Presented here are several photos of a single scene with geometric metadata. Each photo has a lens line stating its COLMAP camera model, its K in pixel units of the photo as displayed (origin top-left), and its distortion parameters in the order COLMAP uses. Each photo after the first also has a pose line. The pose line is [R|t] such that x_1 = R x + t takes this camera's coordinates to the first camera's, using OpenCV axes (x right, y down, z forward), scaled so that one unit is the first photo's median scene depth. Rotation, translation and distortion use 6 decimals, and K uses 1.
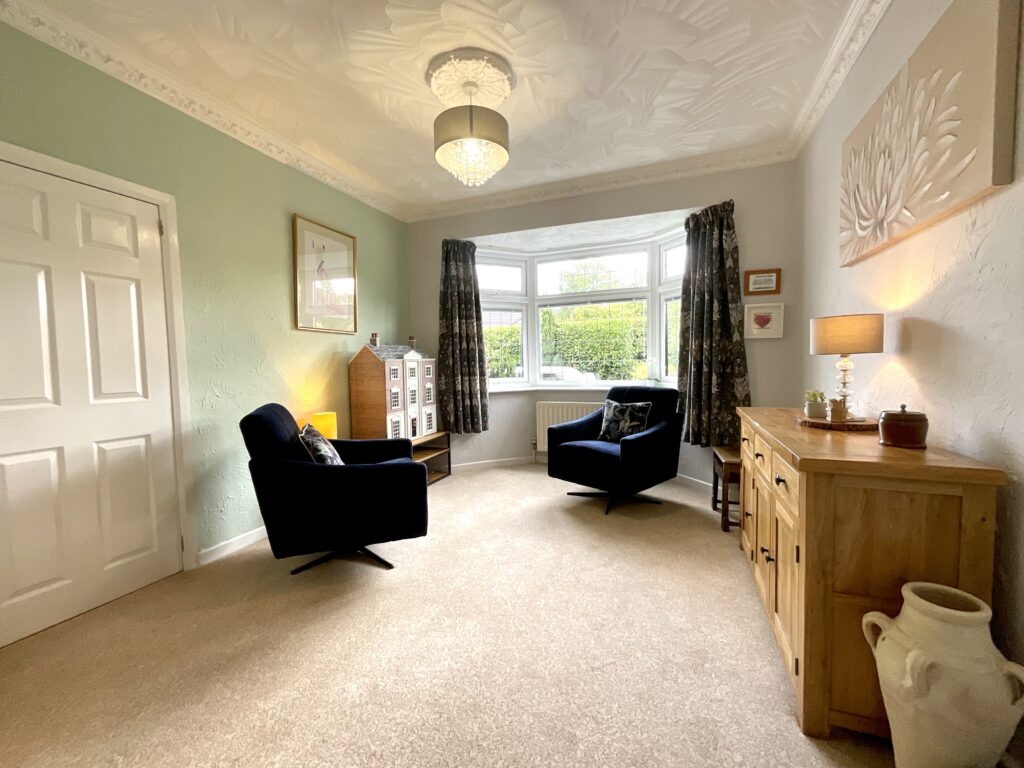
lens RADIAL K [[411.6, 0, 514.7], [0, 411.6, 382.9], [0, 0, 1]] dist [-0.011844, -0.001759]
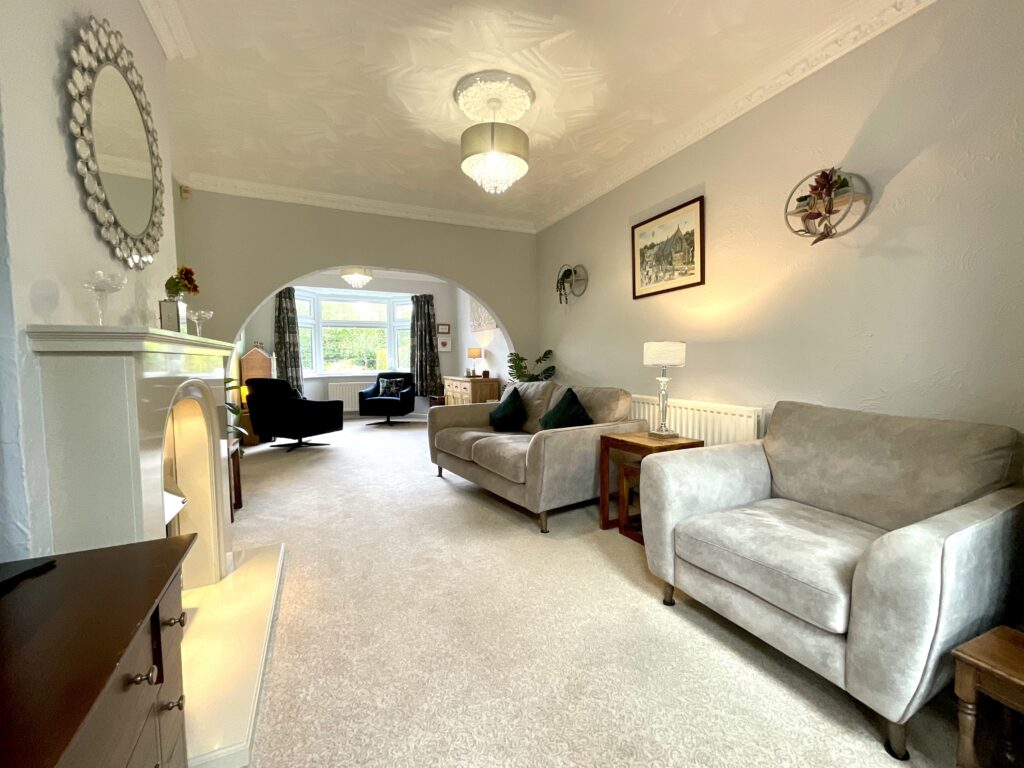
lens RADIAL K [[411.6, 0, 515.3], [0, 411.6, 381.3], [0, 0, 1]] dist [-0.011844, -0.001759]
pose [[0.680564, -0.024145, 0.732291, -0.875862], [0.031674, 0.999492, 0.003519, 0.073676], [-0.732004, 0.020800, 0.680983, -0.950049]]
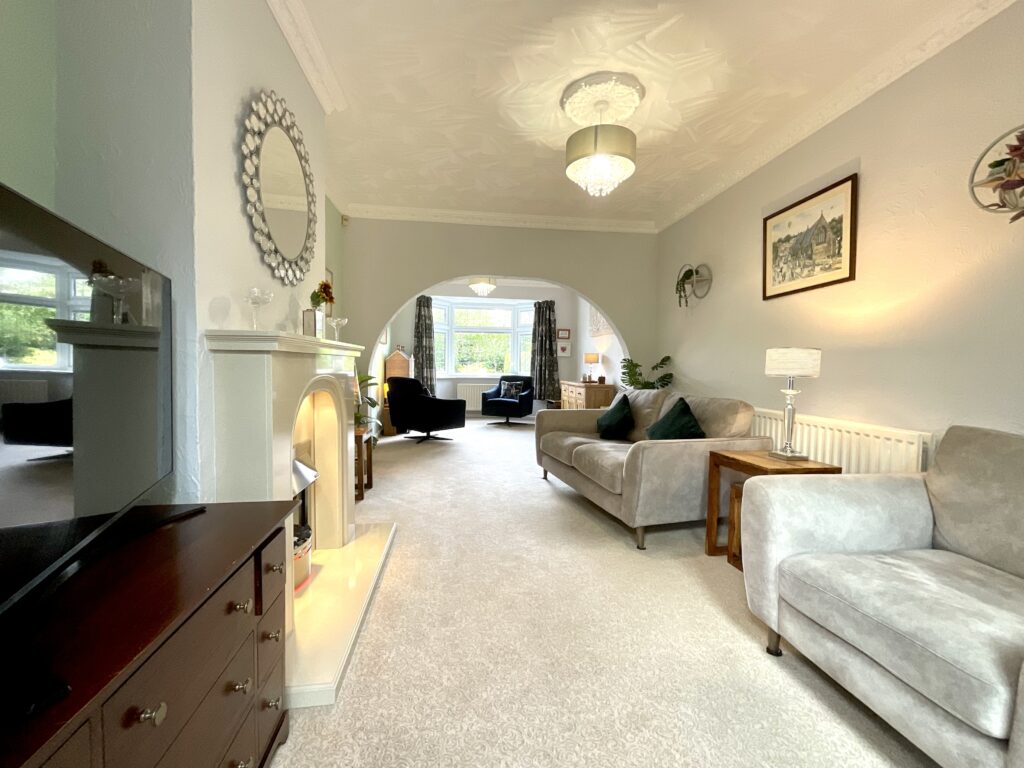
lens RADIAL K [[411.6, 0, 513.4], [0, 411.6, 381.3], [0, 0, 1]] dist [-0.011844, -0.001759]
pose [[0.873068, 0.012205, 0.487446, -0.834219], [-0.006288, 0.999885, -0.013773, 0.076369], [-0.487558, 0.008960, 0.873045, -0.985706]]
